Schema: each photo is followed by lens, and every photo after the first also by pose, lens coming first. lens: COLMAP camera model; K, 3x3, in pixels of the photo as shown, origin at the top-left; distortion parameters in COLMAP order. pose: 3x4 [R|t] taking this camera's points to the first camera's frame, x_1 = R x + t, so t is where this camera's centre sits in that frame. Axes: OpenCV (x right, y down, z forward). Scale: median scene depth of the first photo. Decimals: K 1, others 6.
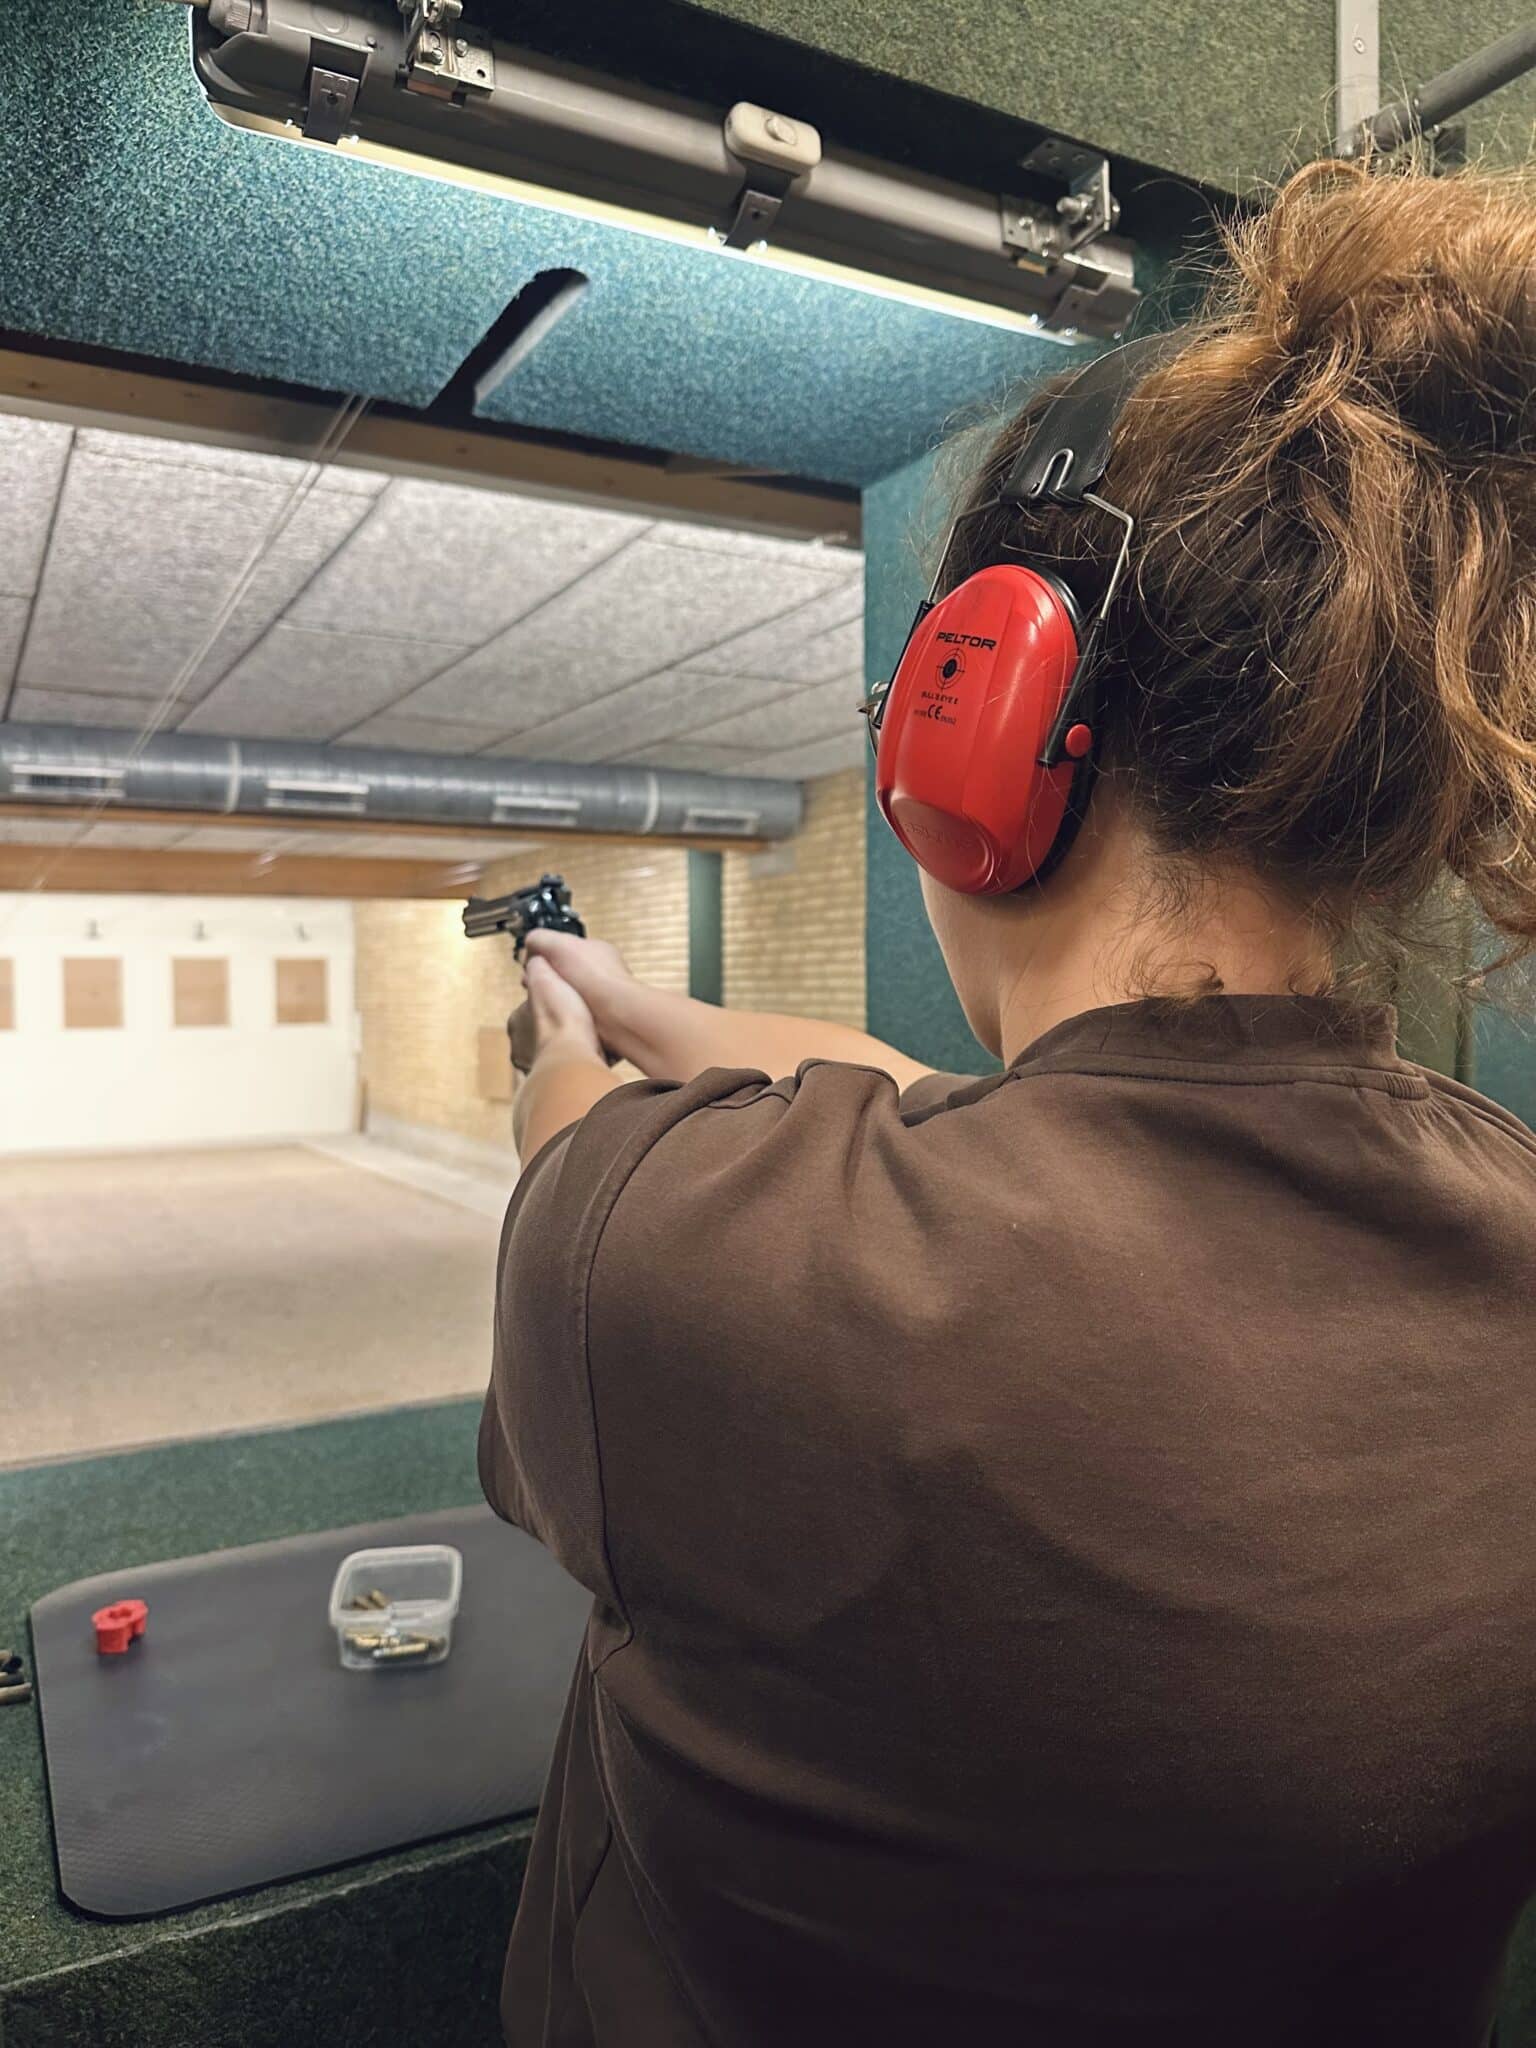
lens RADIAL K [[1494.0, 0, 768.0], [0, 1494.0, 1024.0], [0, 0, 1]] dist [-0.005669, -0.000489]
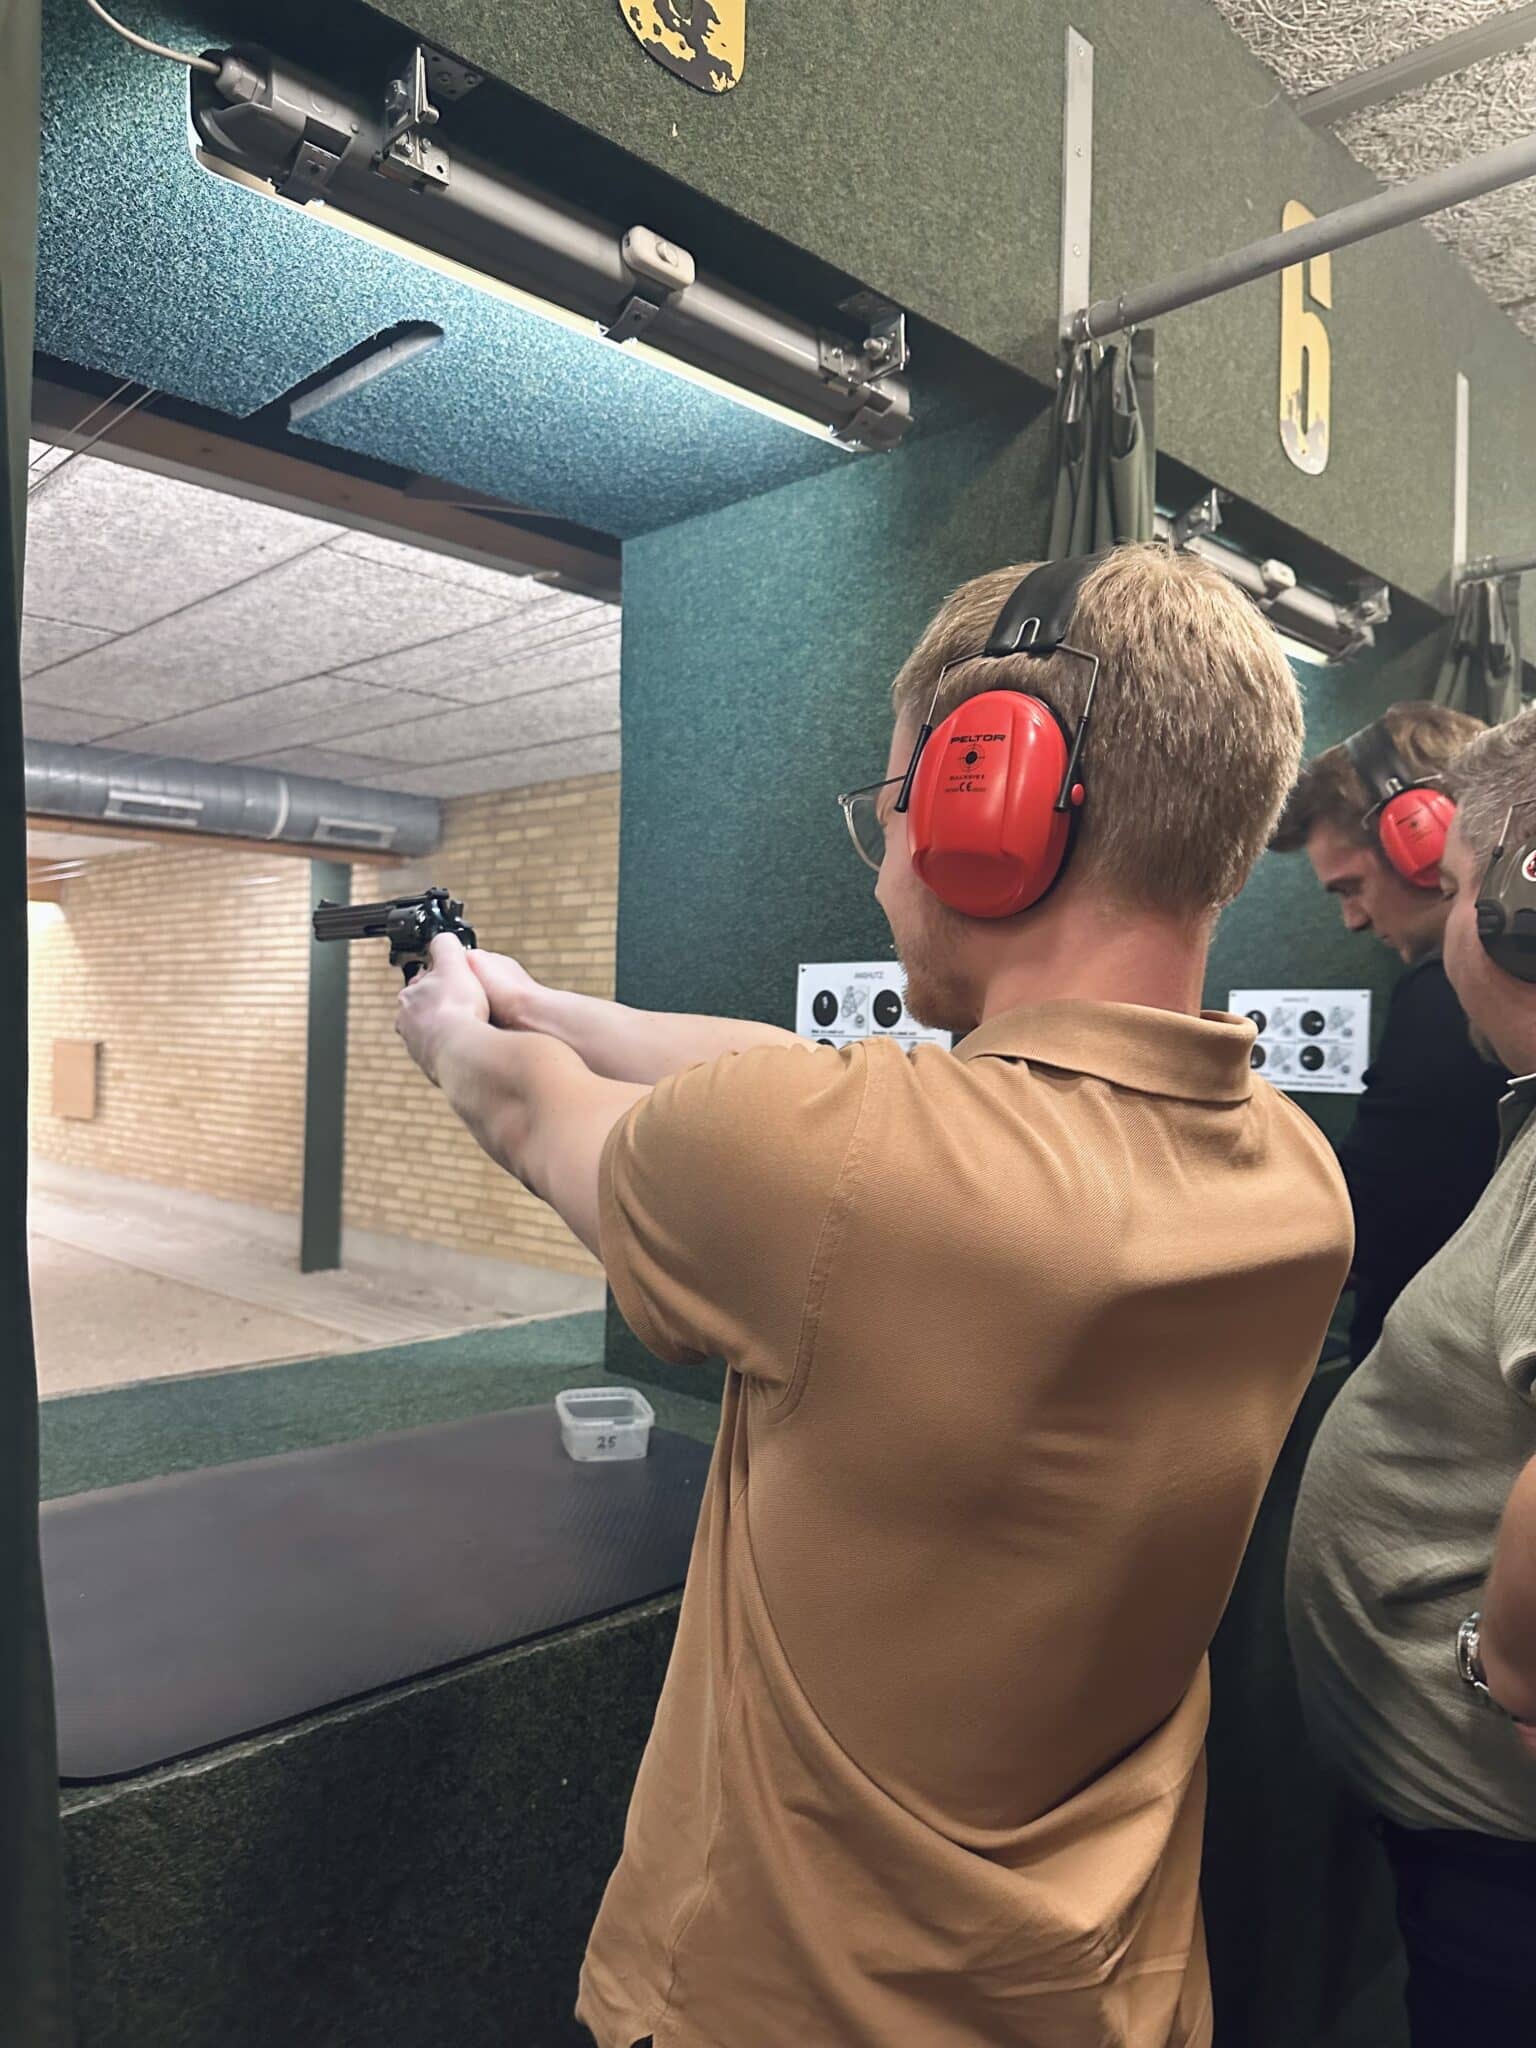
lens RADIAL K [[1494.0, 0, 768.0], [0, 1494.0, 1024.0], [0, 0, 1]] dist [-0.005669, -0.000489]
pose [[0.961037, 0.034727, 0.274228, -0.171560], [-0.029000, 0.999269, -0.024910, 0.037150], [-0.274893, 0.015986, 0.961342, -0.129273]]
